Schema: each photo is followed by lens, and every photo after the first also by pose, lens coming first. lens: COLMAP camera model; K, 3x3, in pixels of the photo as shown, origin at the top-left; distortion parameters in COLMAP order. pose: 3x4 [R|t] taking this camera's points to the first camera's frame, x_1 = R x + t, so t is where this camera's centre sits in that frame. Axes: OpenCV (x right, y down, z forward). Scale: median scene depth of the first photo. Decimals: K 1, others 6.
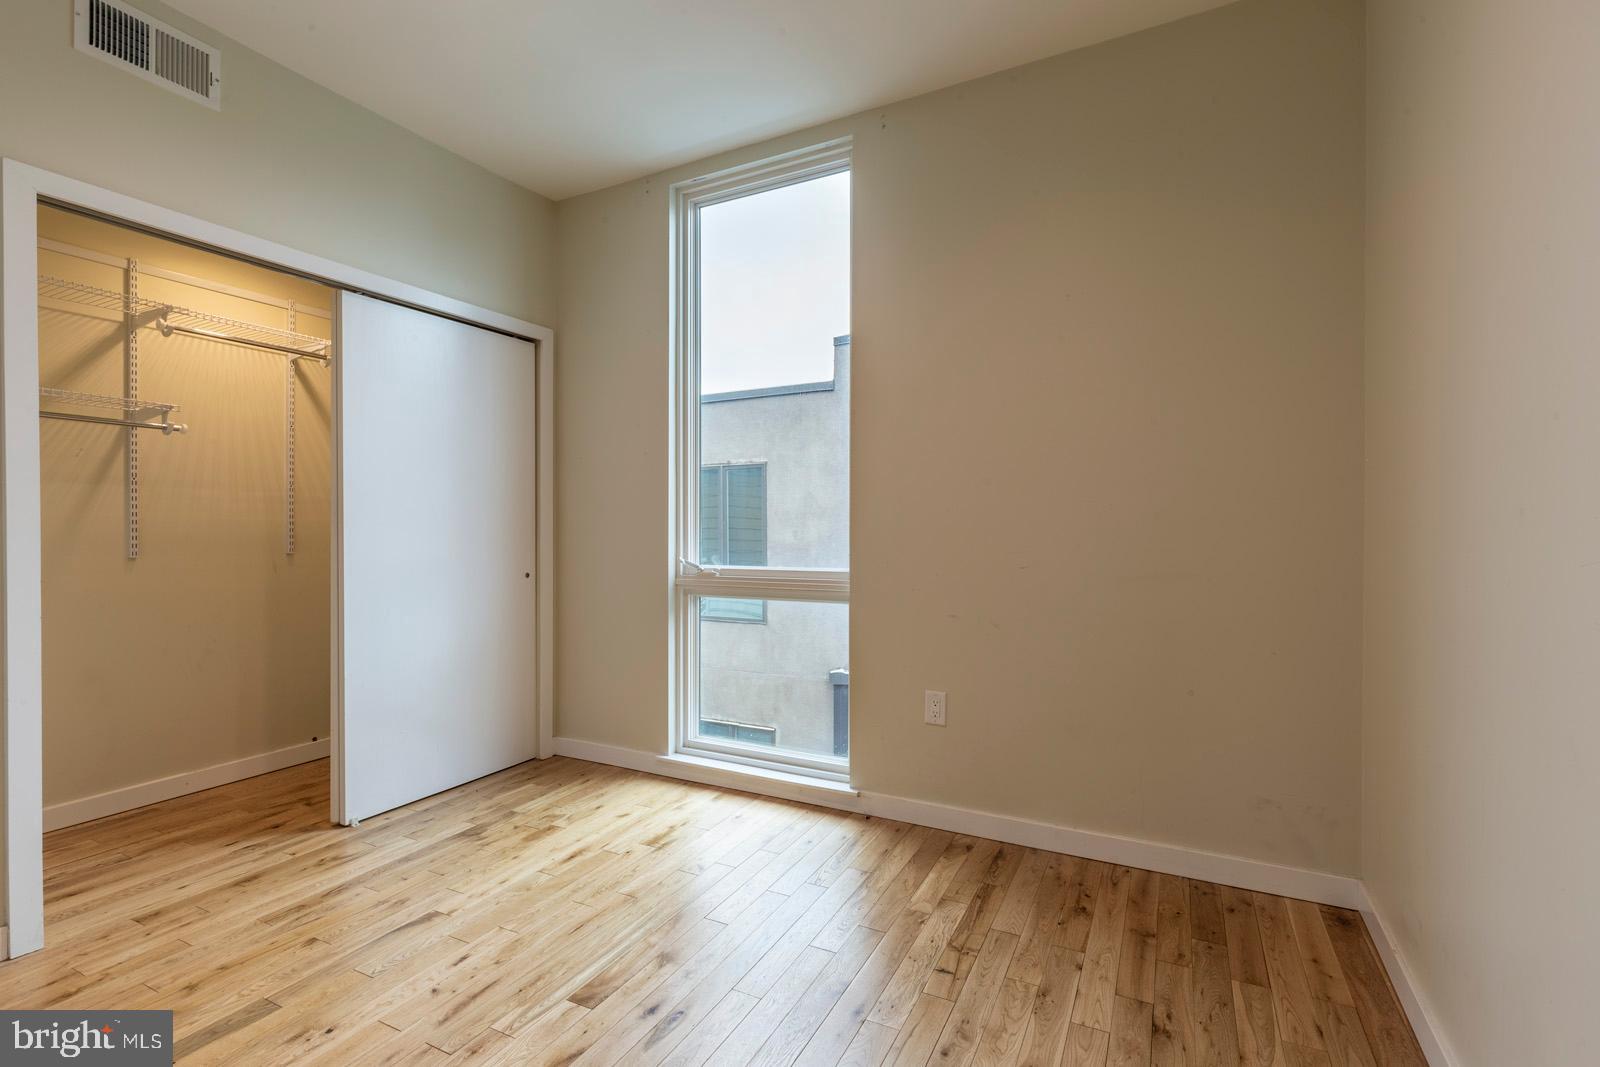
lens RADIAL K [[726.0, 0, 796.4], [0, 726.0, 535.7], [0, 0, 1]] dist [0.001012, -0.000226]
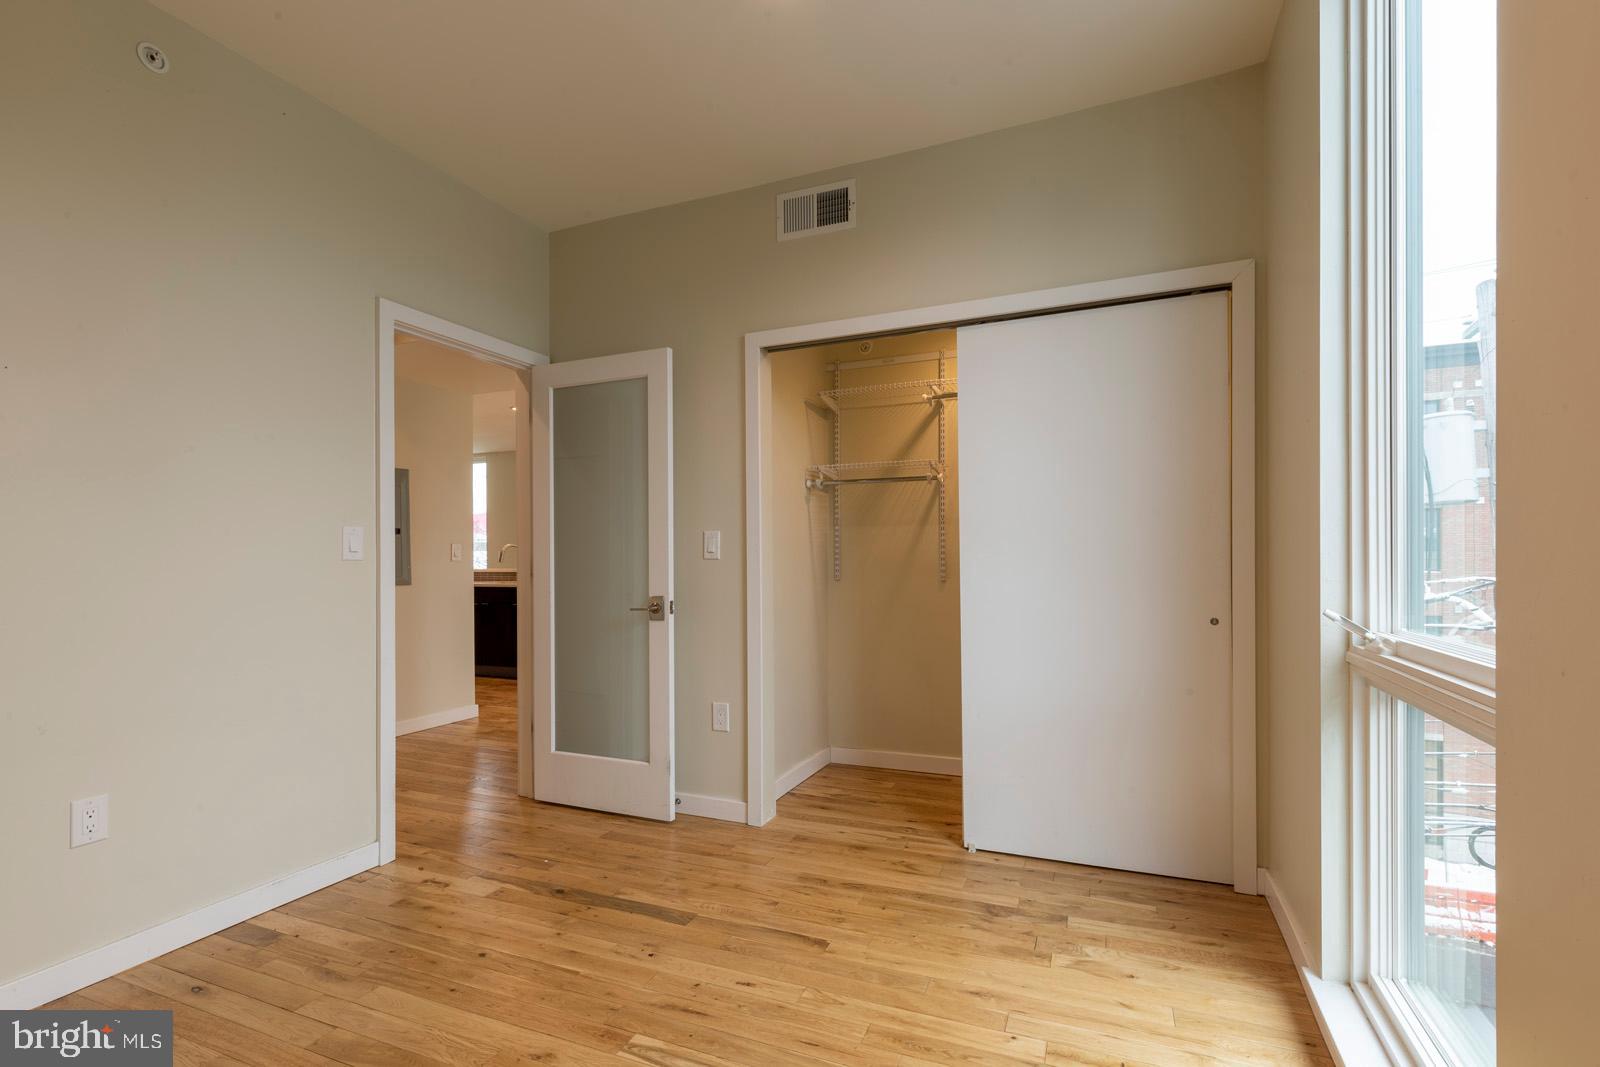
lens RADIAL K [[734.1, 0, 805.0], [0, 734.1, 558.6], [0, 0, 1]] dist [0.000535, -0.000072]
pose [[0.085621, -0.000721, -0.996328, 0.397094], [0.000277, 1.000000, -0.000700, -0.008221], [0.996328, -0.000216, 0.085621, 0.689770]]
